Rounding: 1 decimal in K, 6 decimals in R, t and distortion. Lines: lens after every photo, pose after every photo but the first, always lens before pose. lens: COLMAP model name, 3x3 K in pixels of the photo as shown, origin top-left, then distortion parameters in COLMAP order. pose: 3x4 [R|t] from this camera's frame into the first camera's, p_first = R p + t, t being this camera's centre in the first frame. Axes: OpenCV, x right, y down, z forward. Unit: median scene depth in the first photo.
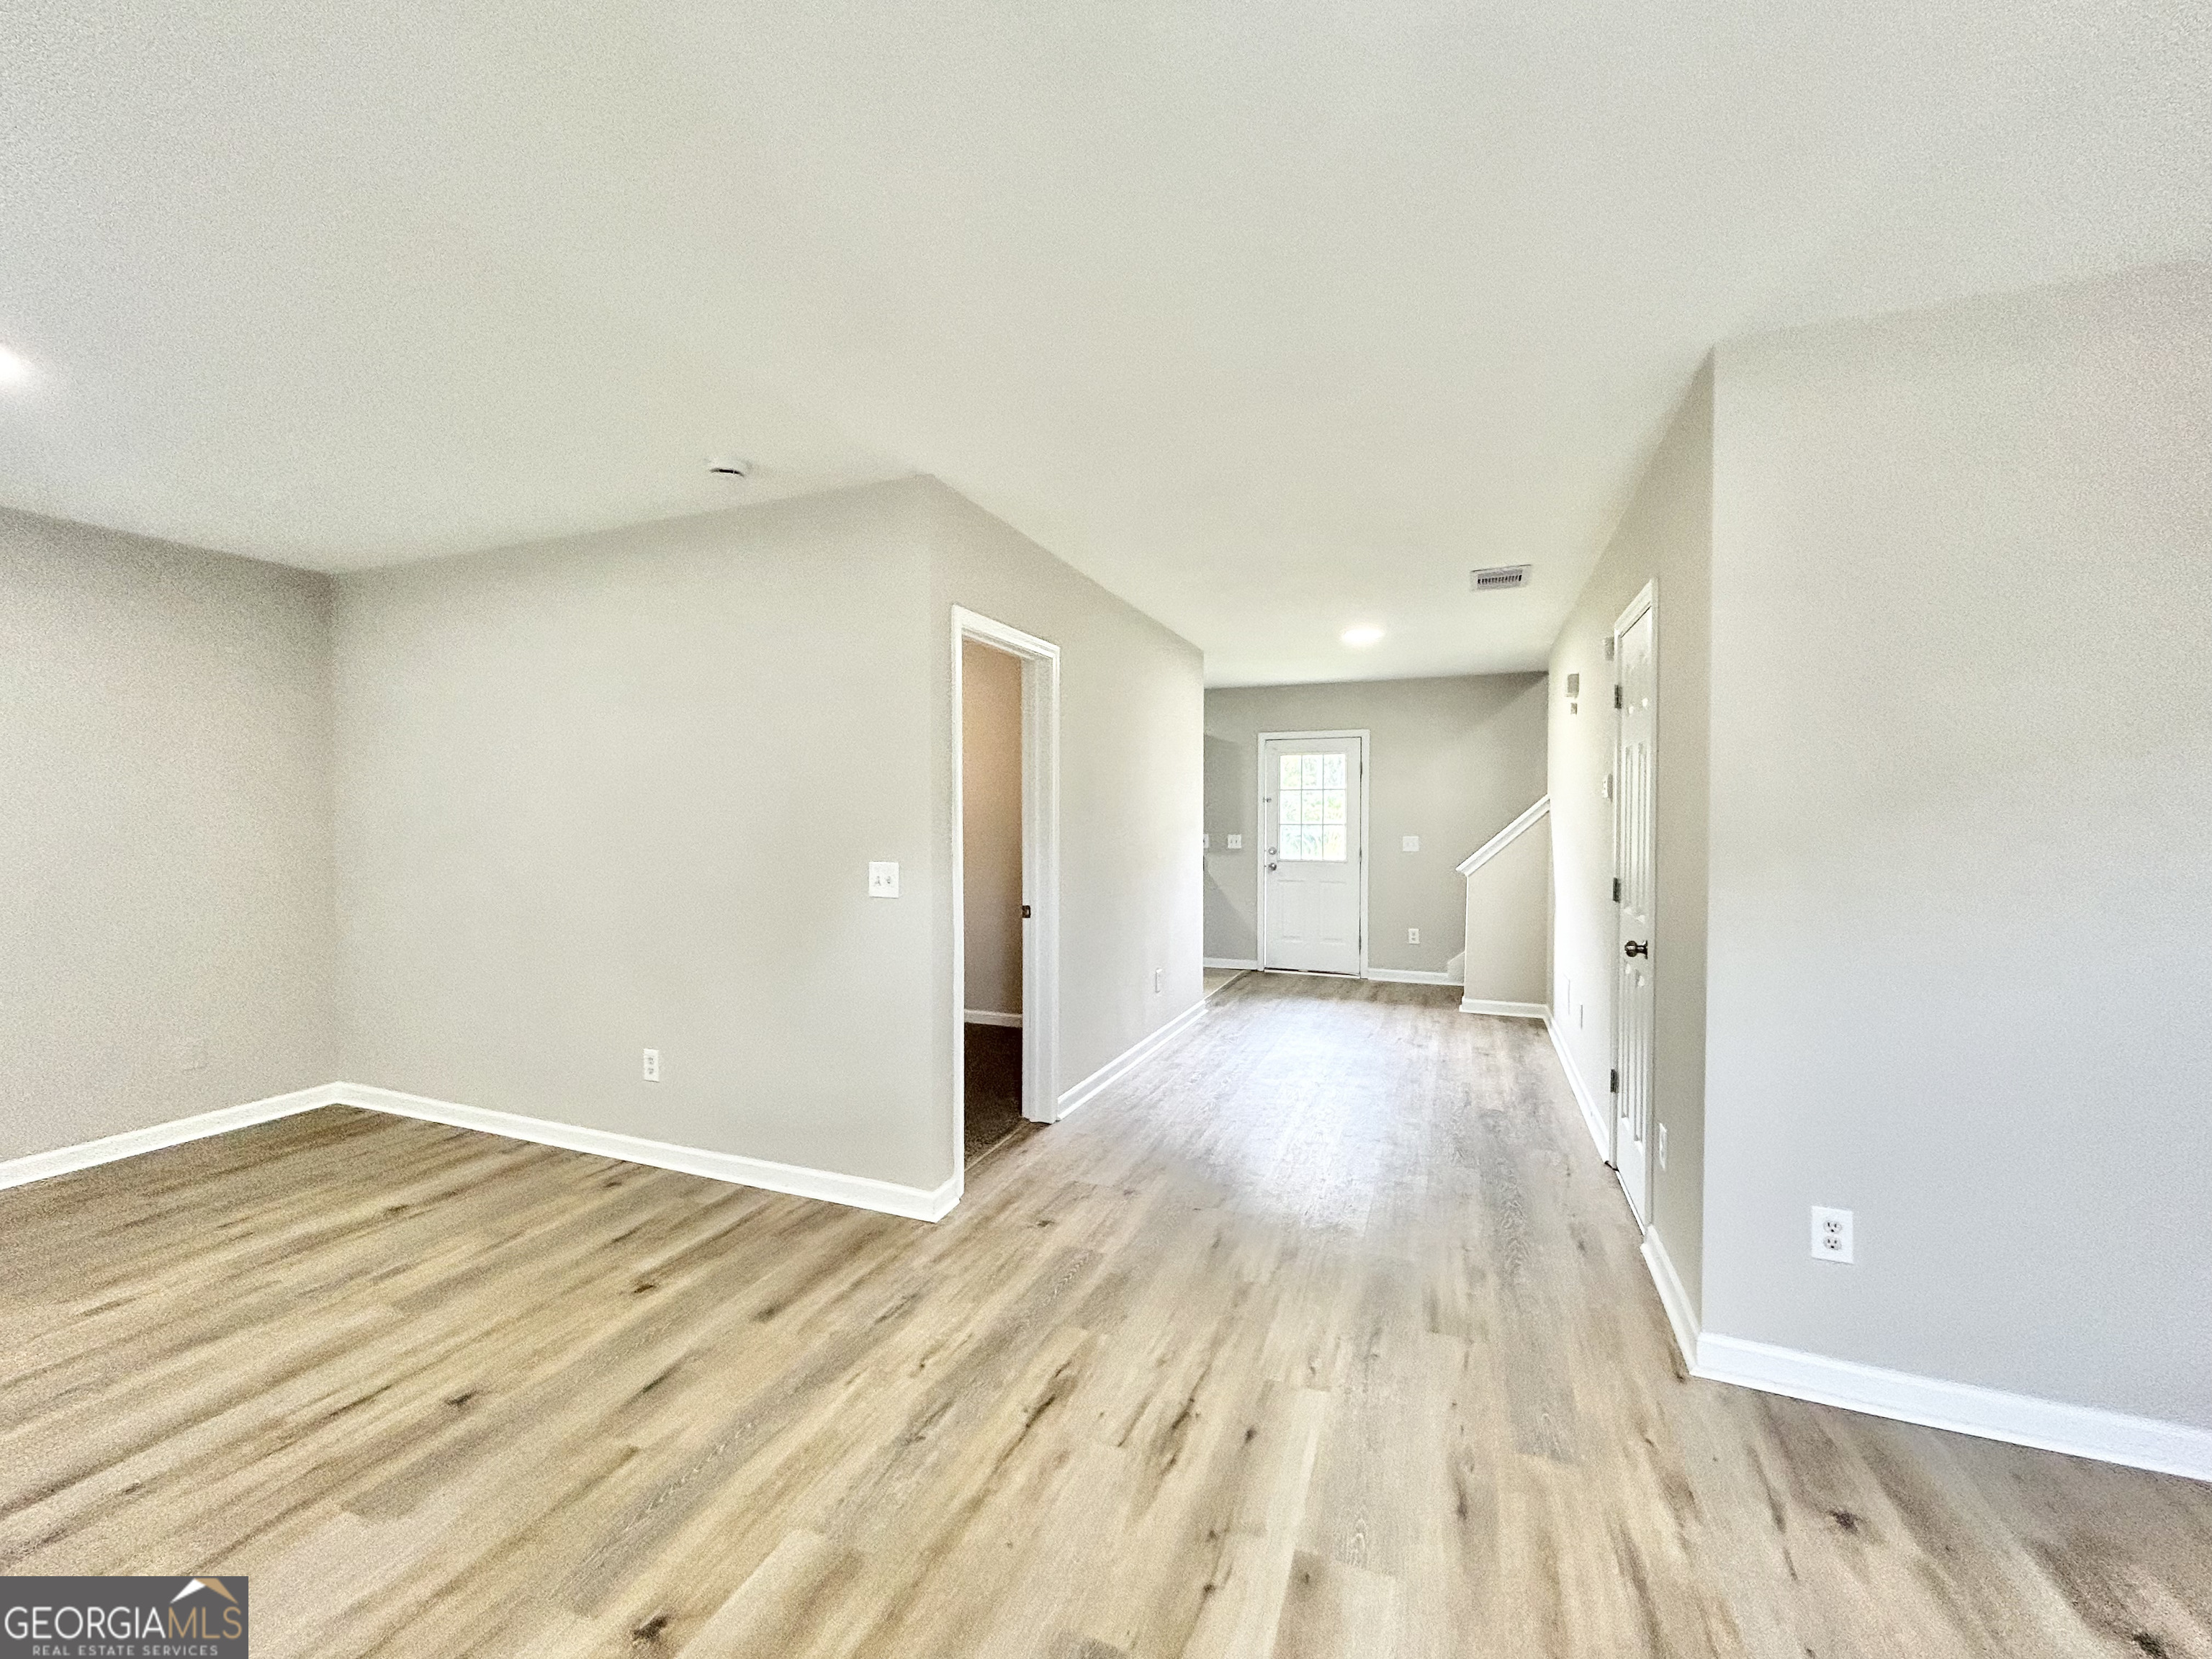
lens RADIAL K [[892.2, 0, 1106.0], [0, 892.2, 829.5], [0, 0, 1]] dist [0.001474, 0.000594]
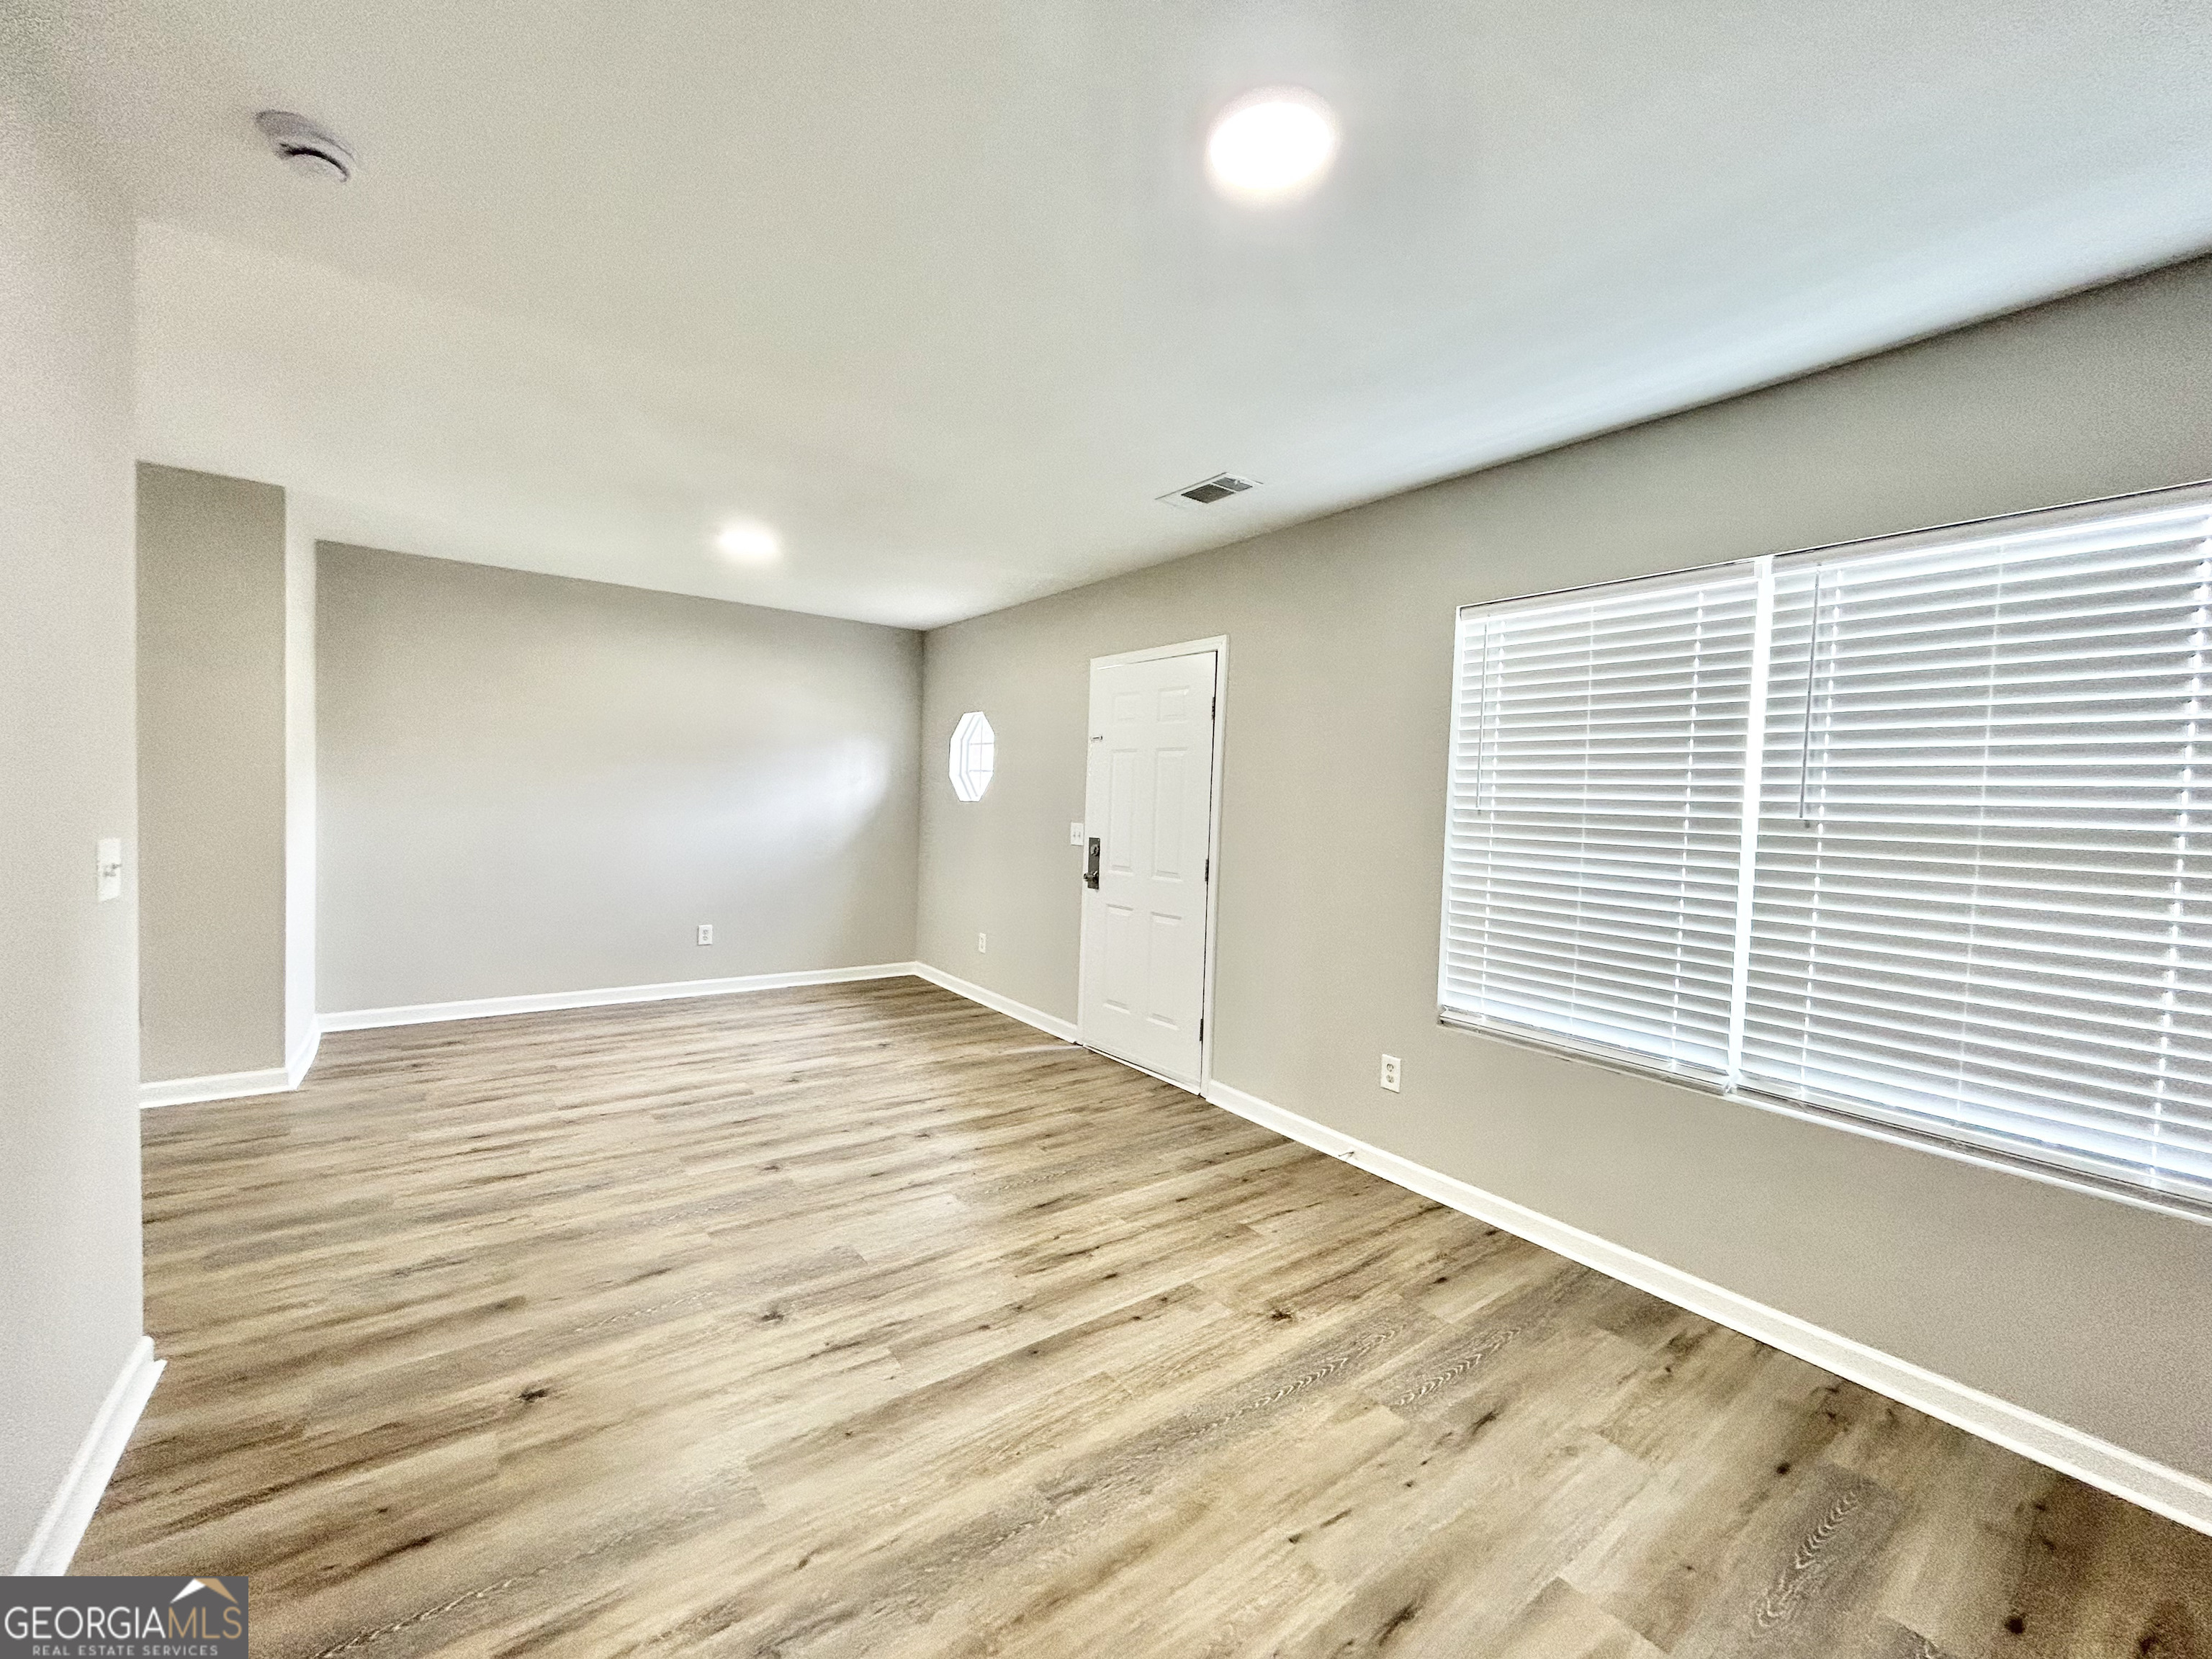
lens RADIAL K [[892.2, 0, 1106.0], [0, 892.2, 829.5], [0, 0, 1]] dist [0.001474, 0.000594]
pose [[-0.851454, -0.047787, 0.522247, -1.634609], [-0.022427, 0.998247, 0.054777, -0.020821], [-0.523949, 0.034927, -0.851033, 1.719666]]
